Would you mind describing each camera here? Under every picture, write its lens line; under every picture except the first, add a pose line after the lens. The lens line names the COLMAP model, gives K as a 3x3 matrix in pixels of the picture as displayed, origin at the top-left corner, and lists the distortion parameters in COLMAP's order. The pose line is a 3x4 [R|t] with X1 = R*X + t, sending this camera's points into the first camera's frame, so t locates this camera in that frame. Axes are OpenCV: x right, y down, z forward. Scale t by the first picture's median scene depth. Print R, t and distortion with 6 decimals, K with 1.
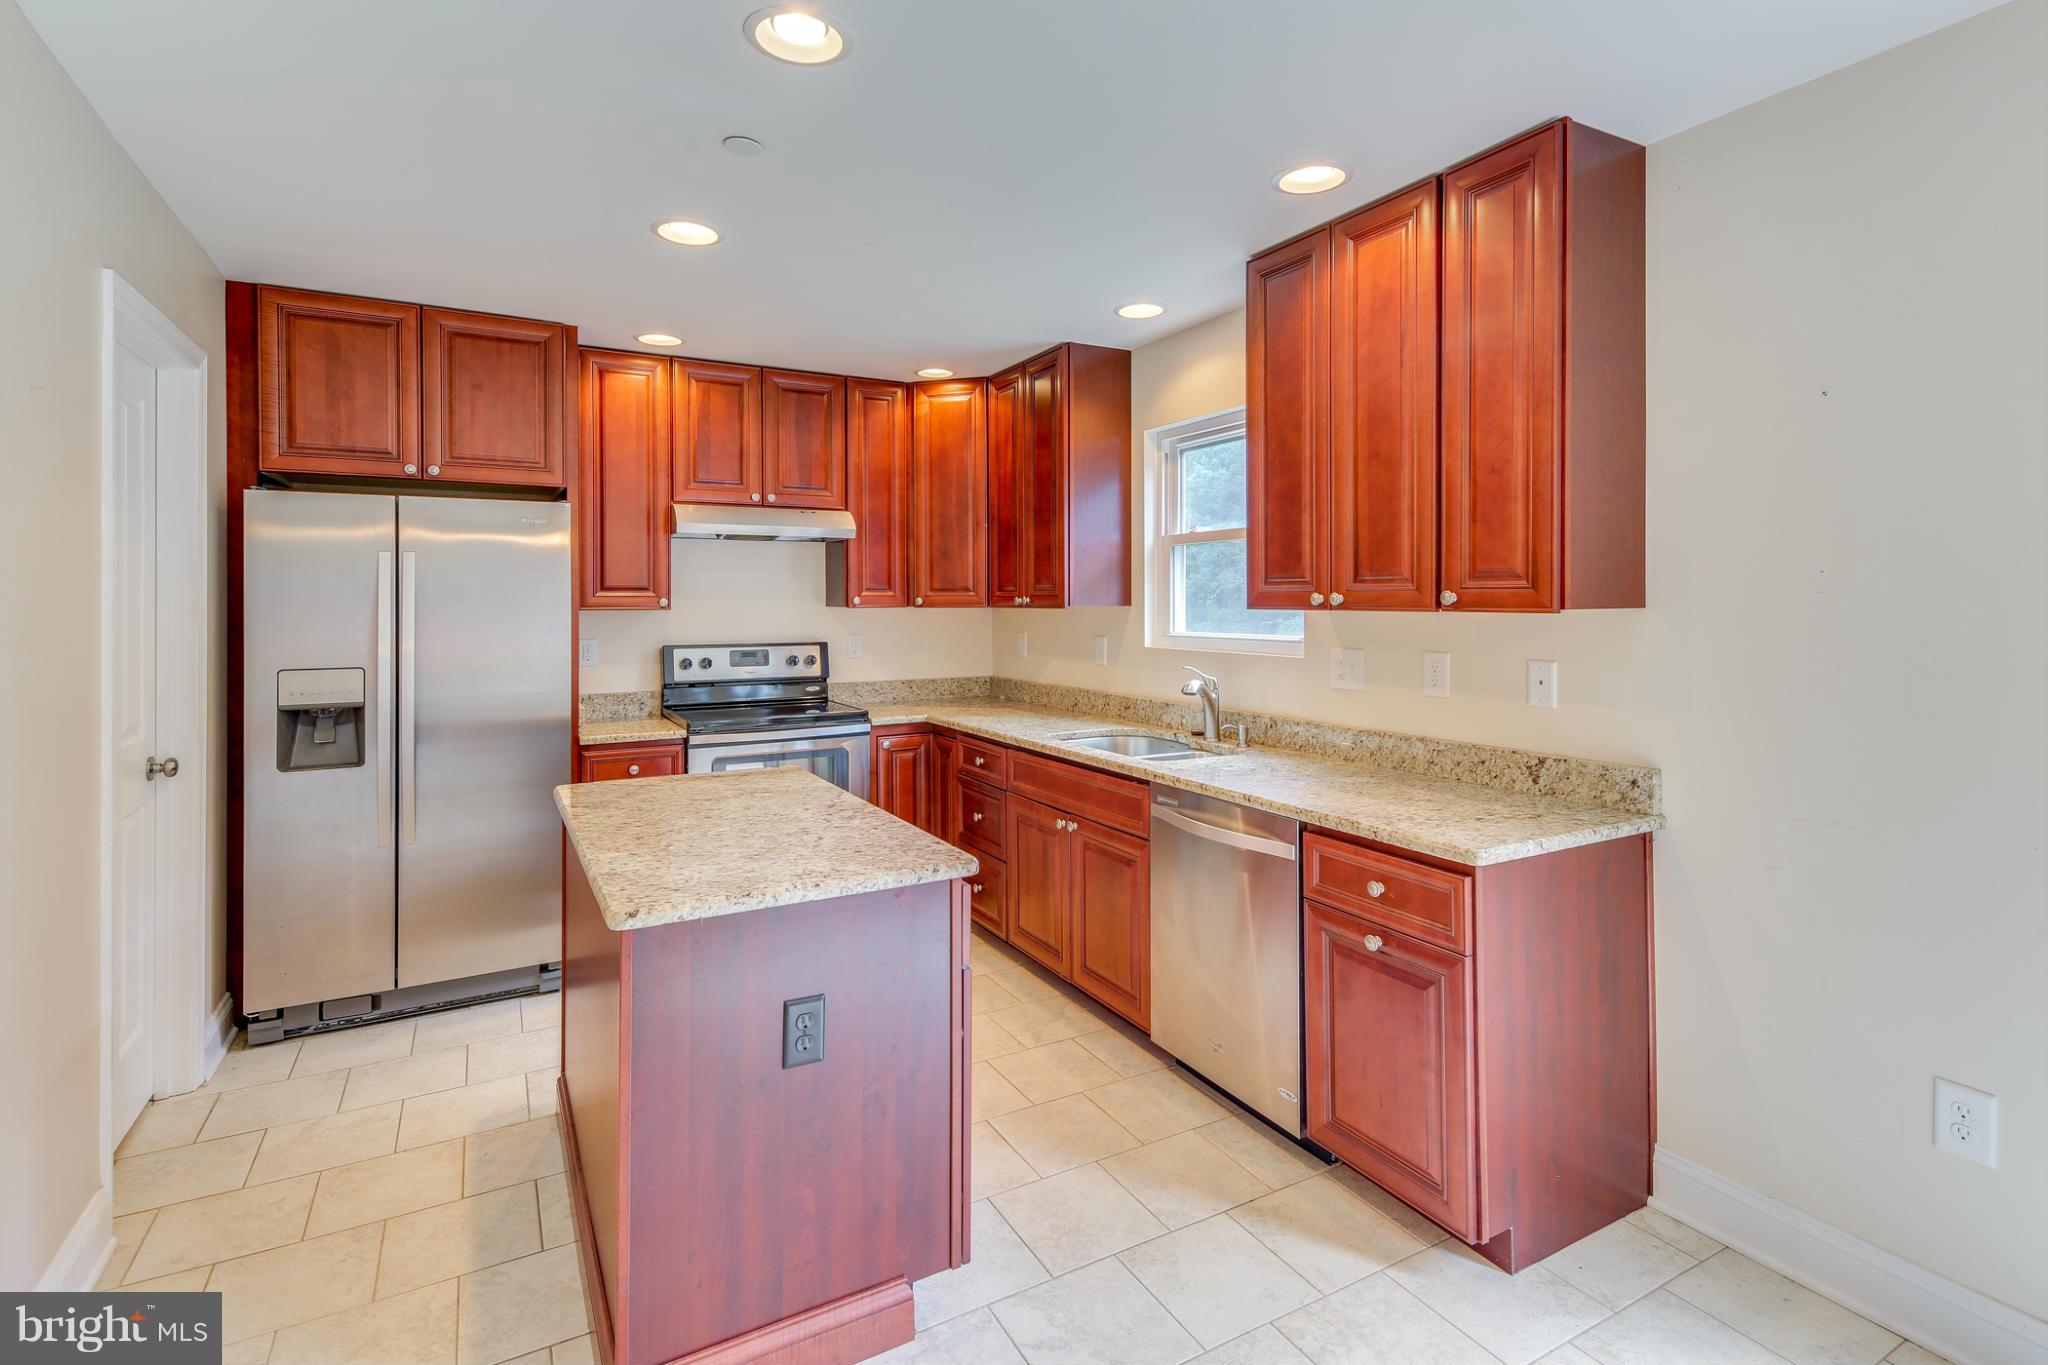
lens RADIAL K [[972.6, 0, 1023.8], [0, 972.6, 616.6], [0, 0, 1]] dist [0.000784, -0.000428]
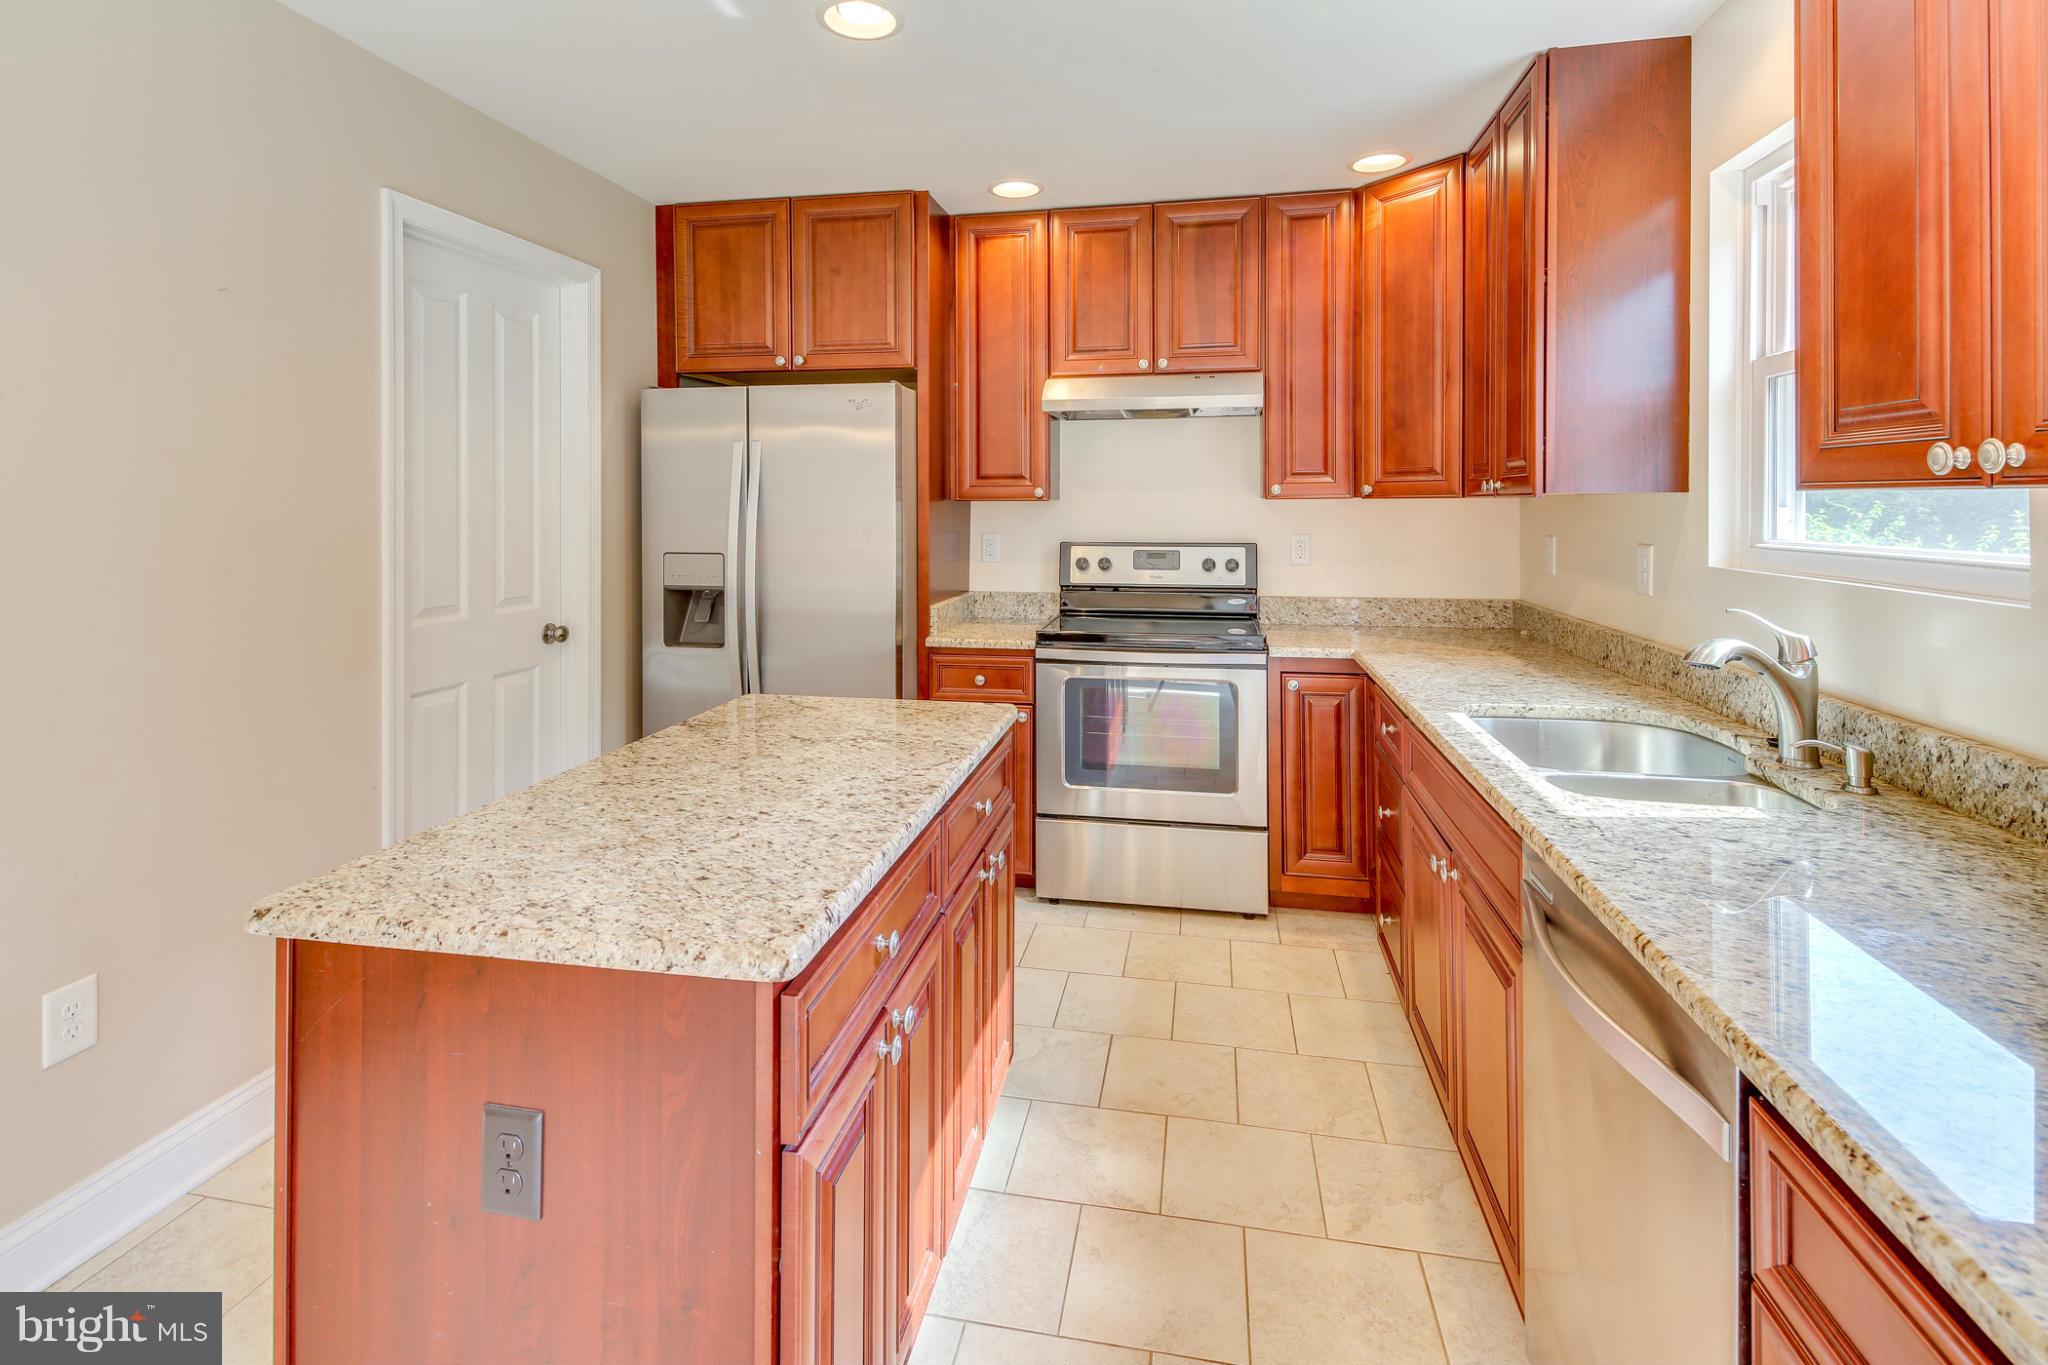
lens RADIAL K [[973.0, 0, 1012.6], [0, 973.0, 517.5], [0, 0, 1]] dist [0.003368, 0.000011]
pose [[0.759437, 0.010607, -0.650495, 0.173389], [-0.009959, 0.999939, 0.004678, 0.004095], [0.650505, 0.002926, 0.759496, 0.304974]]
